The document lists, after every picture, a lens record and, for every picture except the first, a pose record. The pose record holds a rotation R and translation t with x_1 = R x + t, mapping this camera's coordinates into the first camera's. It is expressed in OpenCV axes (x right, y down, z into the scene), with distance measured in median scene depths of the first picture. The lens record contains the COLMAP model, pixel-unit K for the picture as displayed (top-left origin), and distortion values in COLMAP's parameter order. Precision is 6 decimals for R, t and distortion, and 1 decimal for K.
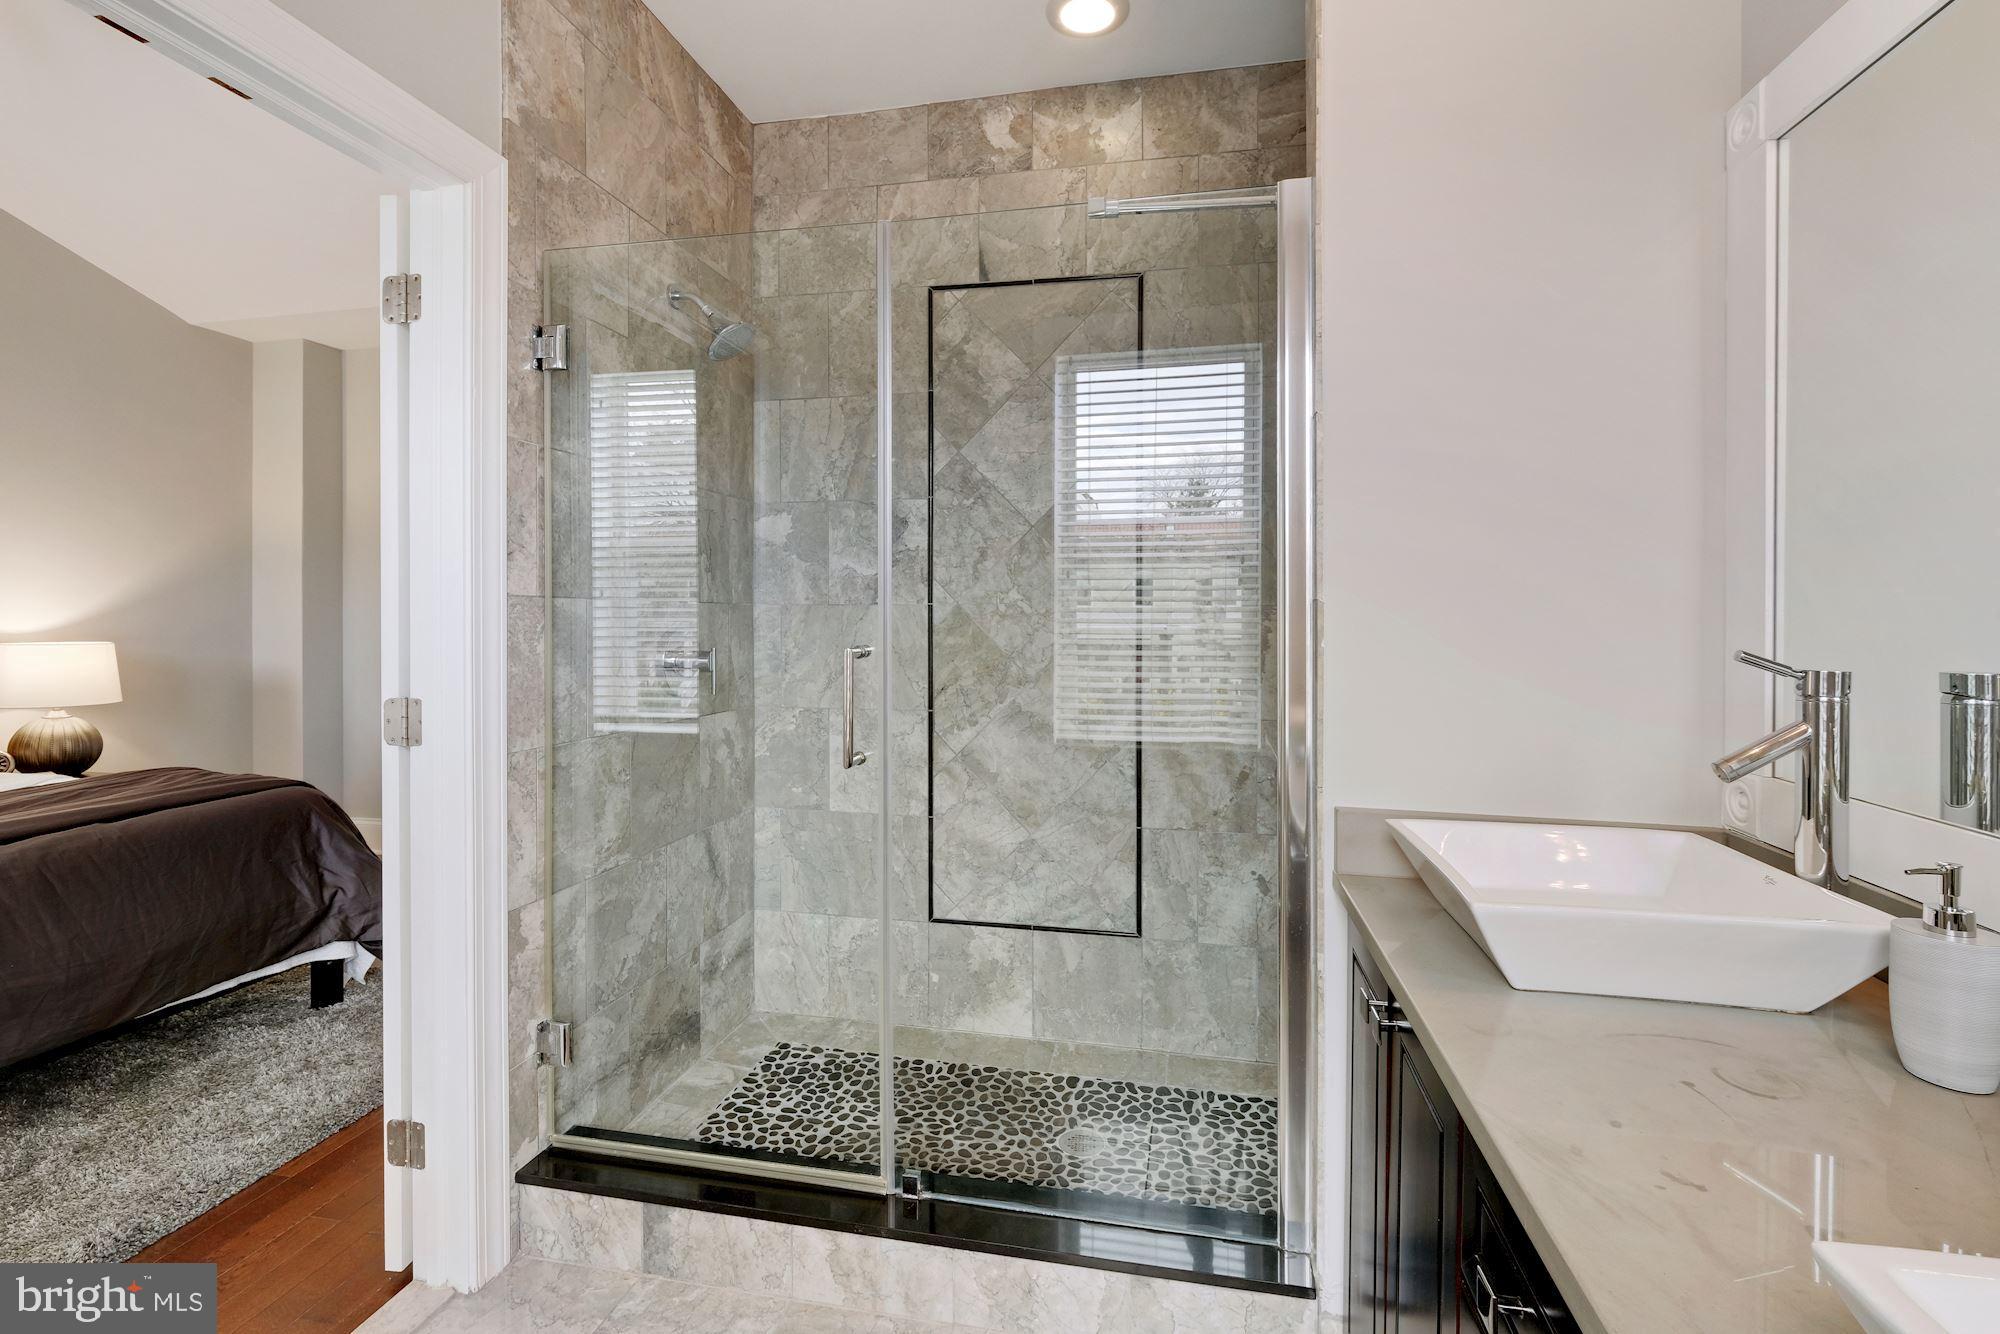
lens RADIAL K [[878.1, 0, 1005.0], [0, 878.1, 627.9], [0, 0, 1]] dist [-0.004506, 0.001313]
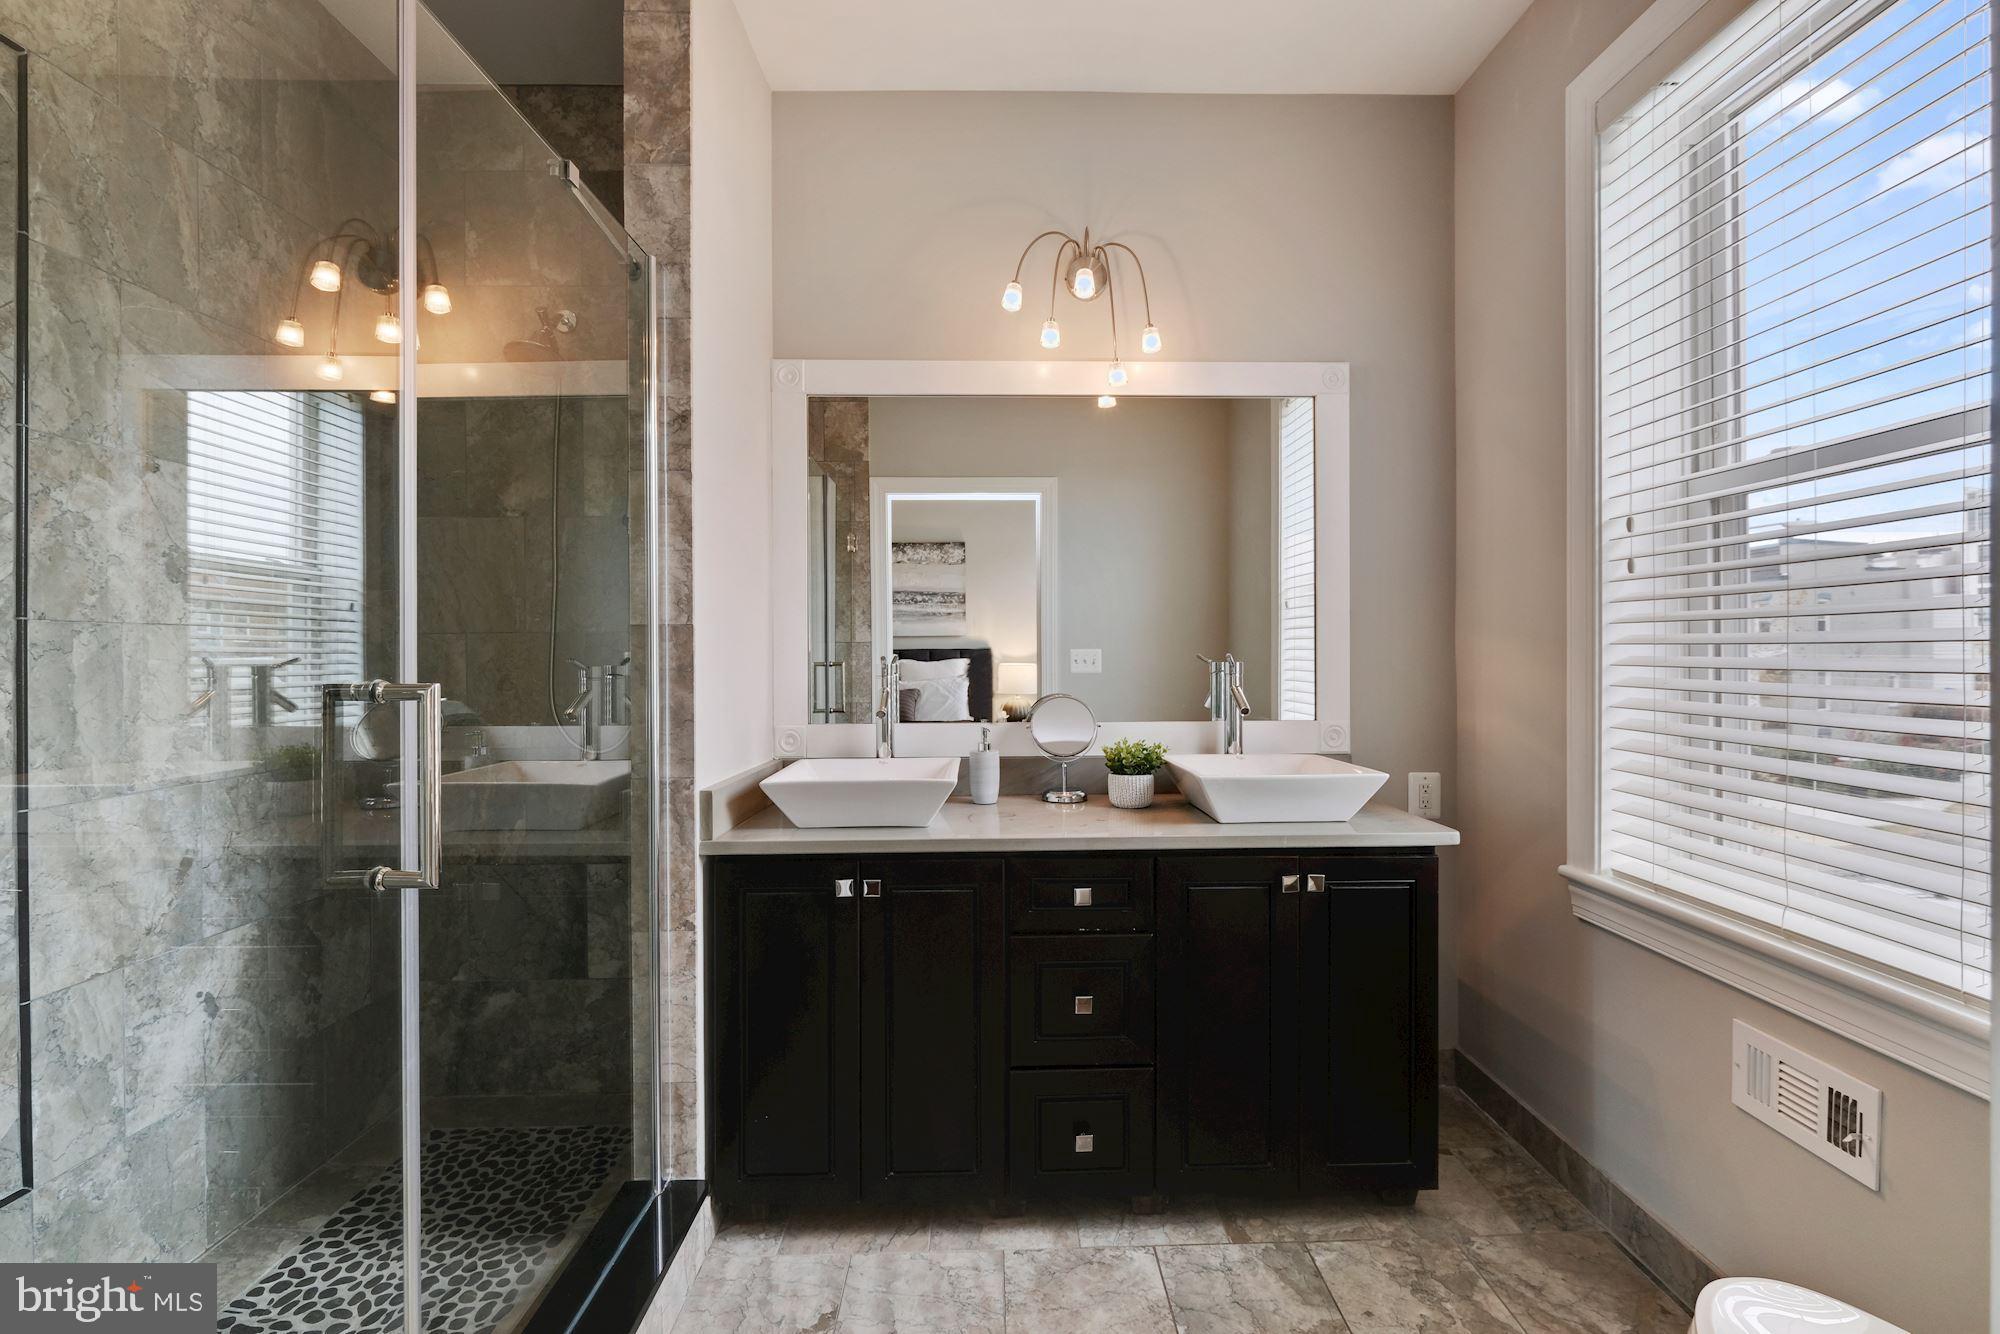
lens RADIAL K [[878.1, 0, 999.5], [0, 878.1, 655.9], [0, 0, 1]] dist [-0.004506, 0.001313]
pose [[-0.212847, -0.007076, 0.977060, -0.553705], [0.010354, 0.999901, 0.009497, -0.000190], [-0.977031, 0.012138, -0.212753, 0.497775]]
